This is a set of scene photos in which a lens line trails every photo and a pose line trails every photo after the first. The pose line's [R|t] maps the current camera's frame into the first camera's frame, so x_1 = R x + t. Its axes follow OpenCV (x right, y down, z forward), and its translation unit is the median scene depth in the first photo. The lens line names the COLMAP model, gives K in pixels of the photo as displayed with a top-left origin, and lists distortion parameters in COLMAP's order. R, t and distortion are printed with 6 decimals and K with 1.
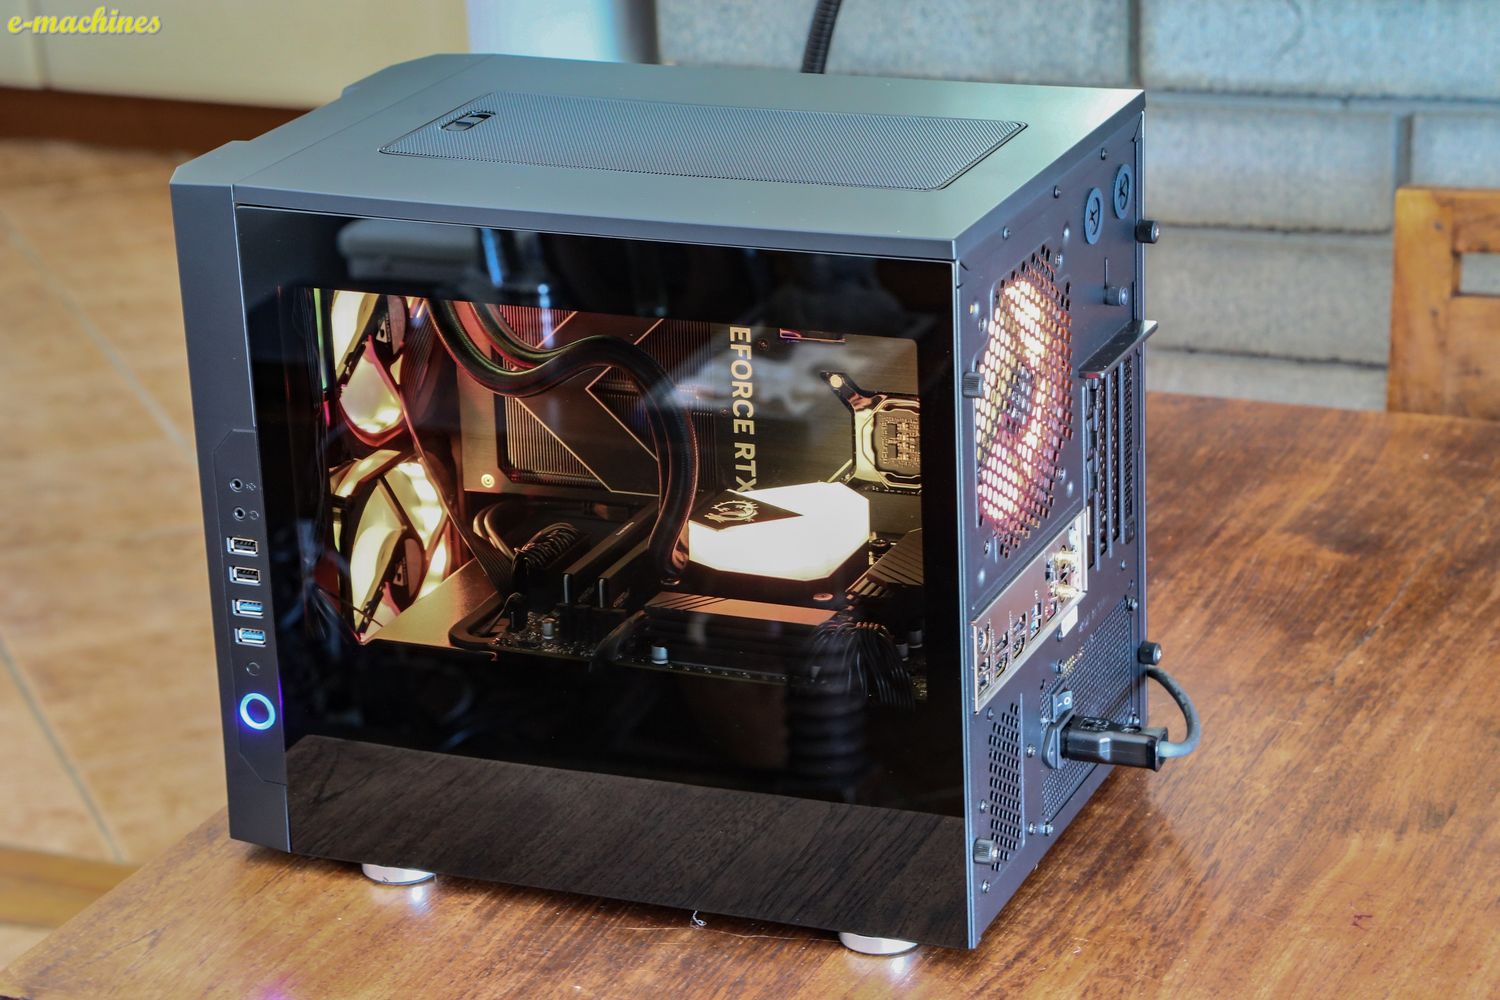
lens RADIAL K [[4024.2, 0, 749.9], [0, 4024.2, 500.1], [0, 0, 1]] dist [-0.052338, 0.000000]
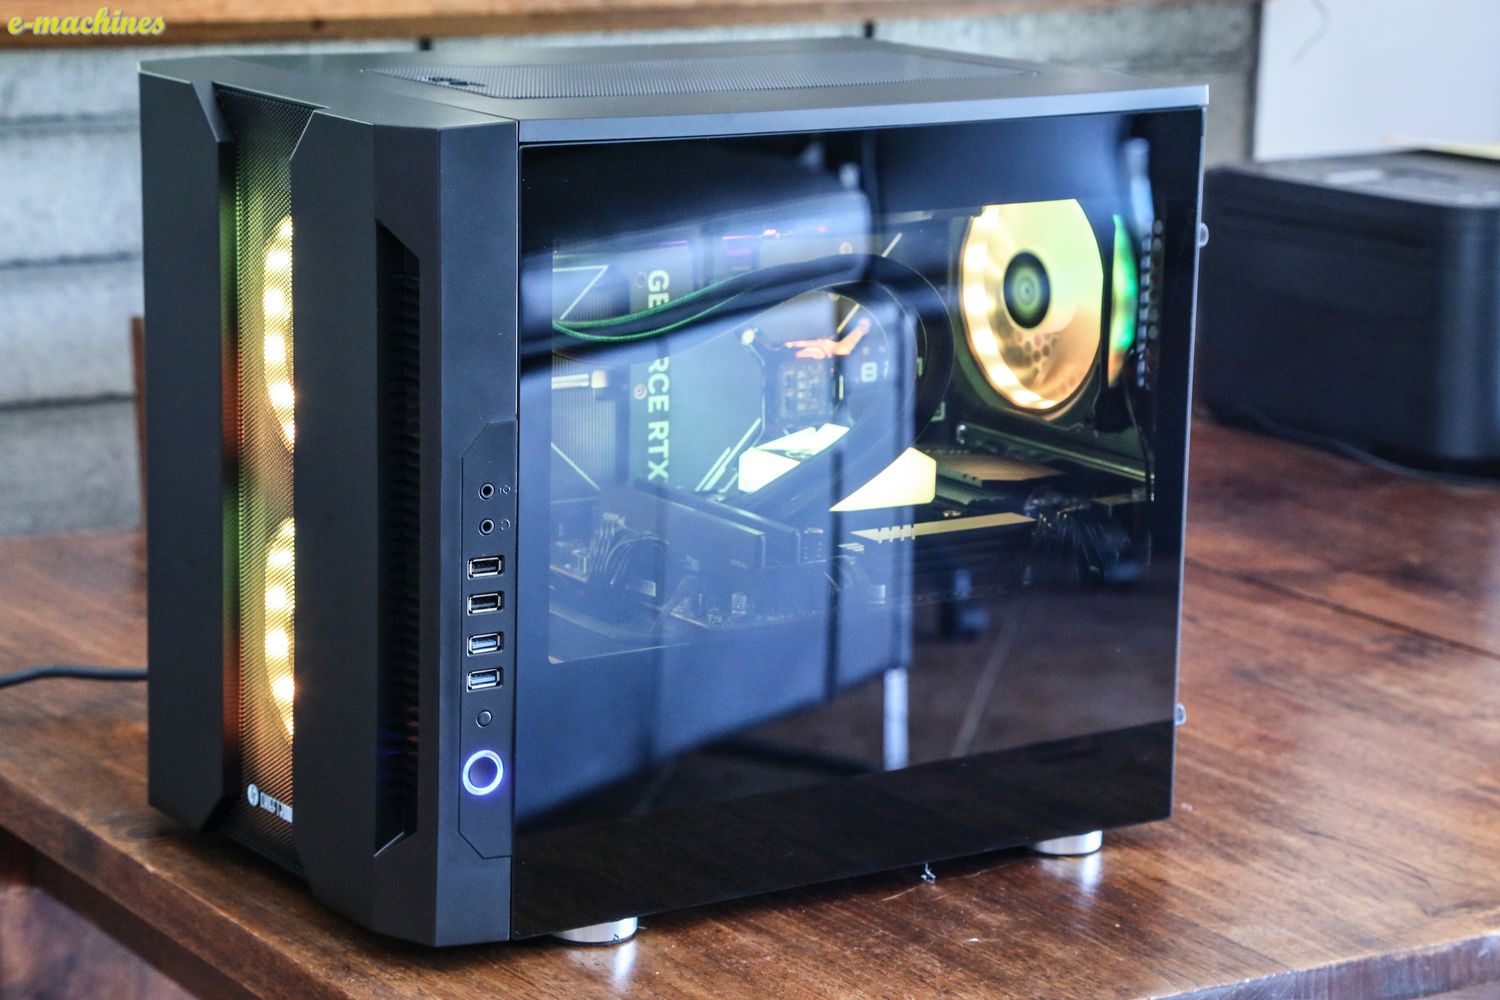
lens RADIAL K [[3828.5, 0, 750.0], [0, 3828.5, 499.9], [0, 0, 1]] dist [-0.040122, 0.000000]
pose [[0.564178, -0.125806, 0.816012, -0.717475], [0.244255, 0.969517, -0.019402, 0.025801], [-0.788697, 0.210261, 0.577709, 0.474962]]
